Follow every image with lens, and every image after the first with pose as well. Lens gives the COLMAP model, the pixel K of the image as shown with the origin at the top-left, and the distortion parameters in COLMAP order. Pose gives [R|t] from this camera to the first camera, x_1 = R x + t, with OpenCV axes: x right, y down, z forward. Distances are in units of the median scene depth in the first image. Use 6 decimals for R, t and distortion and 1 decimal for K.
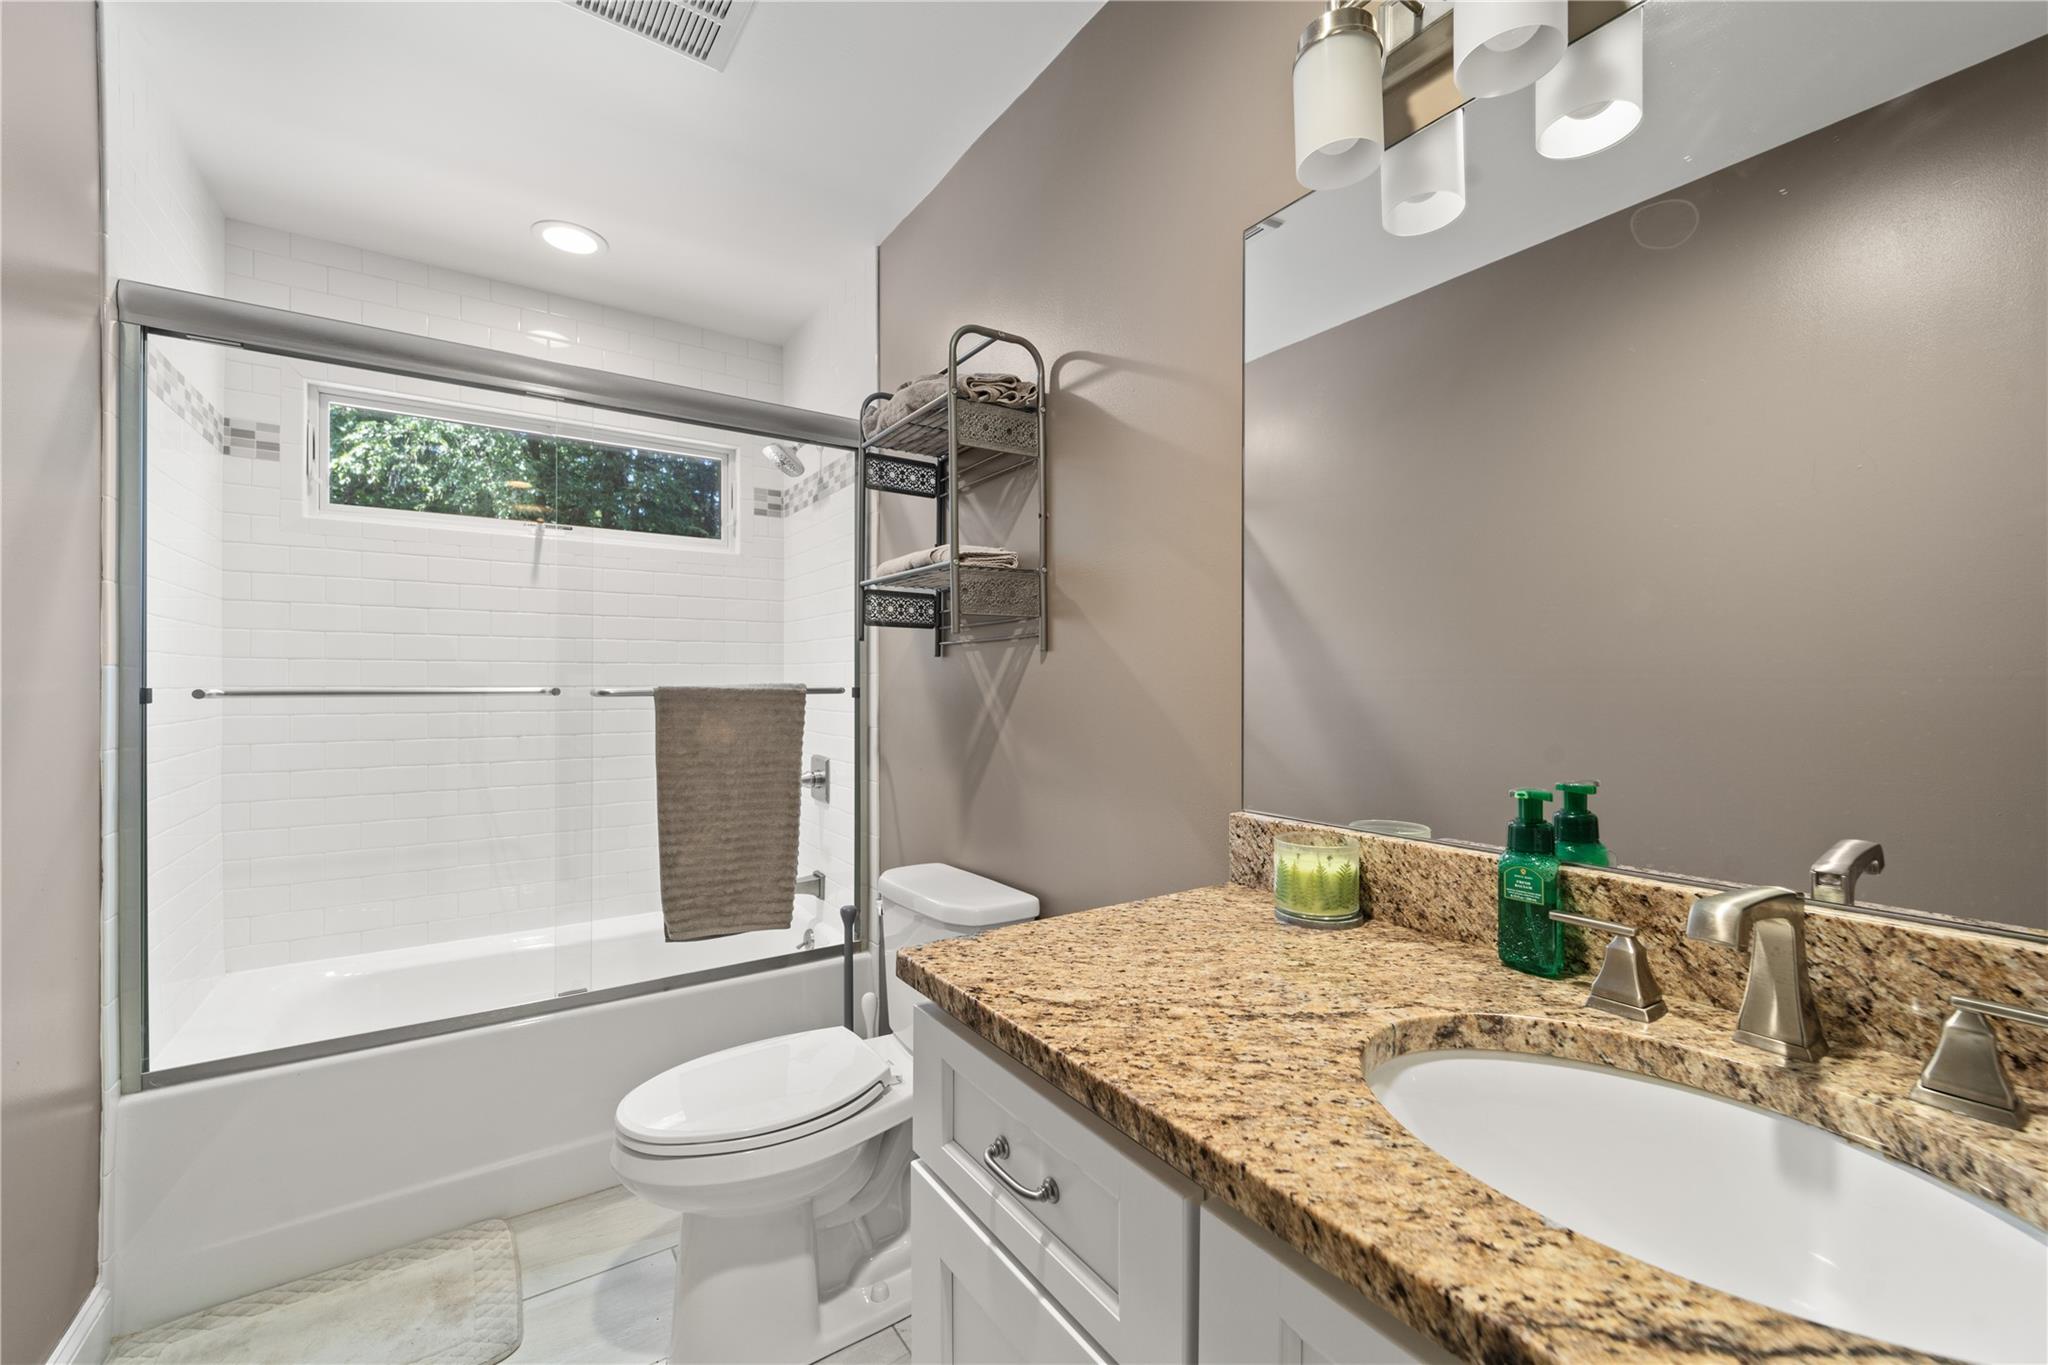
lens RADIAL K [[829.7, 0, 1024.0], [0, 829.7, 682.5], [0, 0, 1]] dist [0.000431, 0.000074]
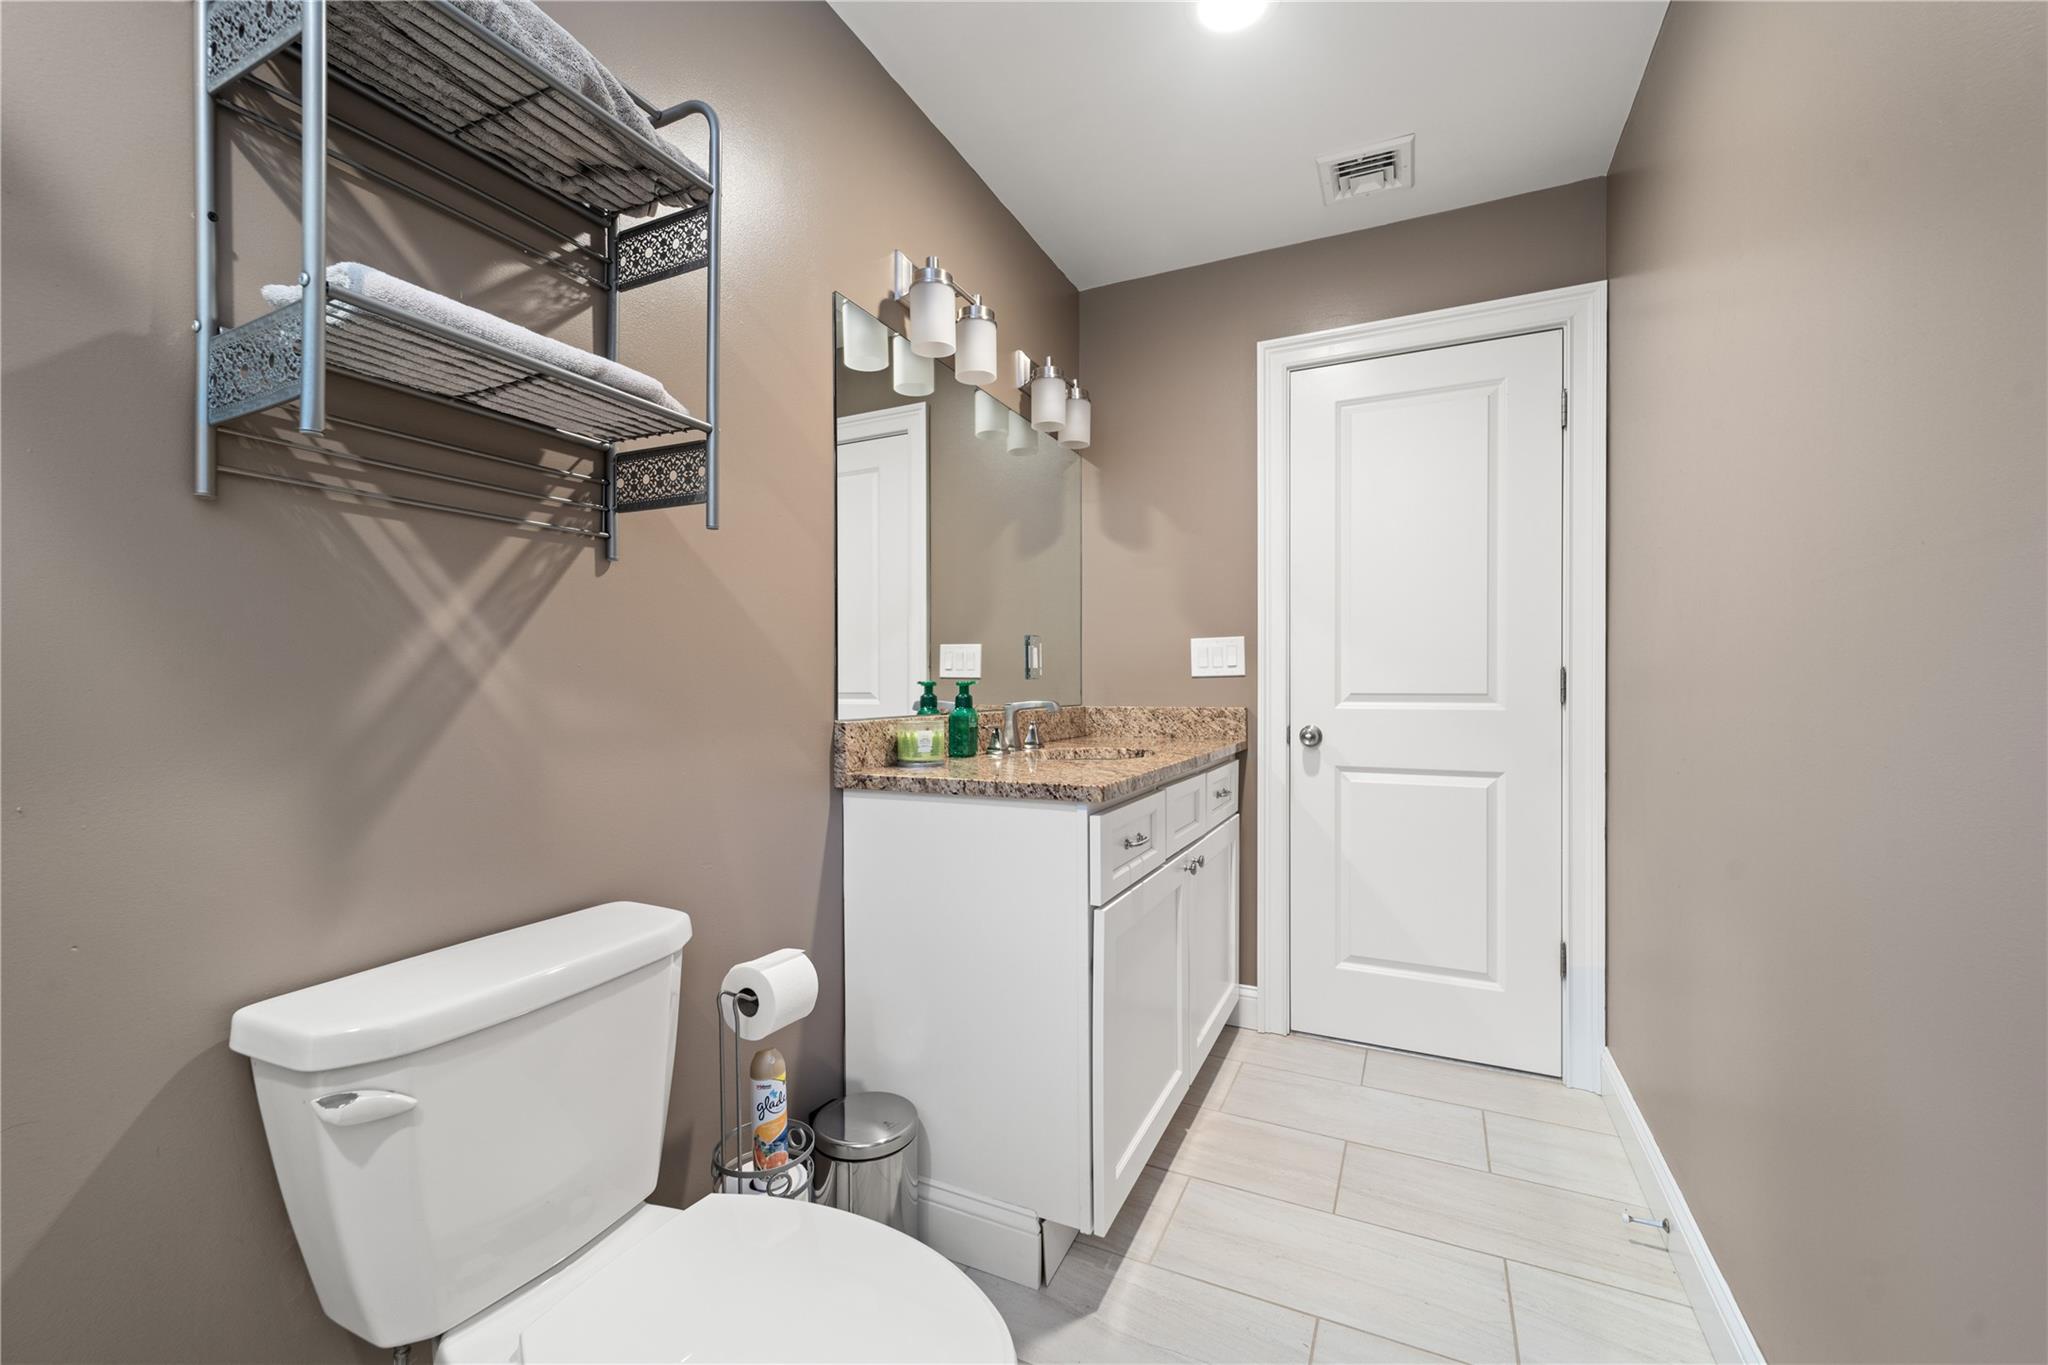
lens RADIAL K [[829.7, 0, 1024.0], [0, 829.7, 682.5], [0, 0, 1]] dist [0.000431, 0.000074]
pose [[-0.505094, 0.002150, 0.863062, -0.719017], [-0.003724, 0.999982, -0.004671, 0.065196], [-0.863056, -0.005573, -0.505077, 0.978556]]
